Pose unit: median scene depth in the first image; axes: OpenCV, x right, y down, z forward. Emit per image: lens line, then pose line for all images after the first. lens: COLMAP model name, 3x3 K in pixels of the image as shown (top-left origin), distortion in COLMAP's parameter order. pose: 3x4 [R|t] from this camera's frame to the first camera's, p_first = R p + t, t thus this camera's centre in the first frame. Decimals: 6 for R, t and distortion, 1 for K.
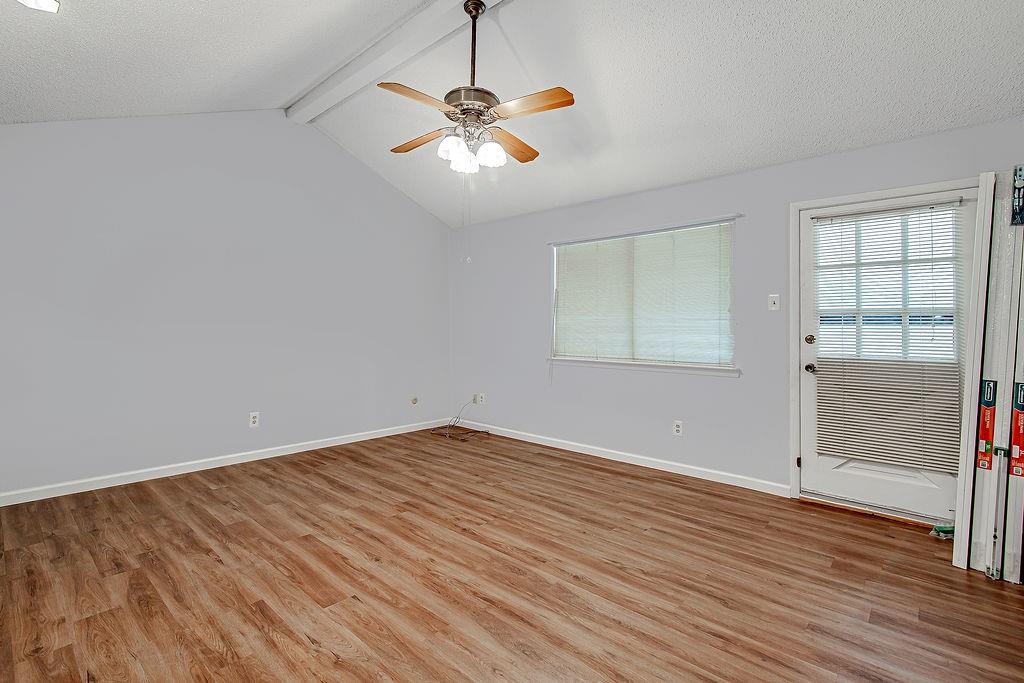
lens RADIAL K [[465.3, 0, 515.5], [0, 465.3, 332.9], [0, 0, 1]] dist [-0.000897, -0.000035]
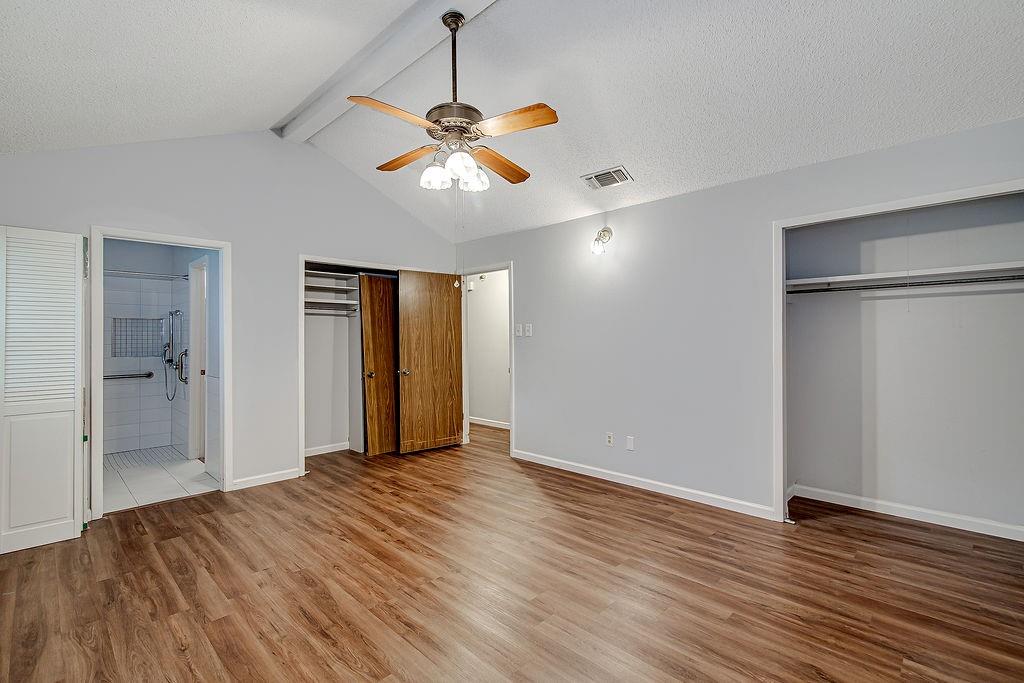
lens RADIAL K [[465.3, 0, 515.5], [0, 465.3, 332.9], [0, 0, 1]] dist [-0.000897, -0.000035]
pose [[-0.998811, -0.008137, 0.048071, -0.277228], [-0.008506, 0.999936, -0.007472, -0.051492], [-0.048007, -0.007872, -0.998816, 2.019005]]
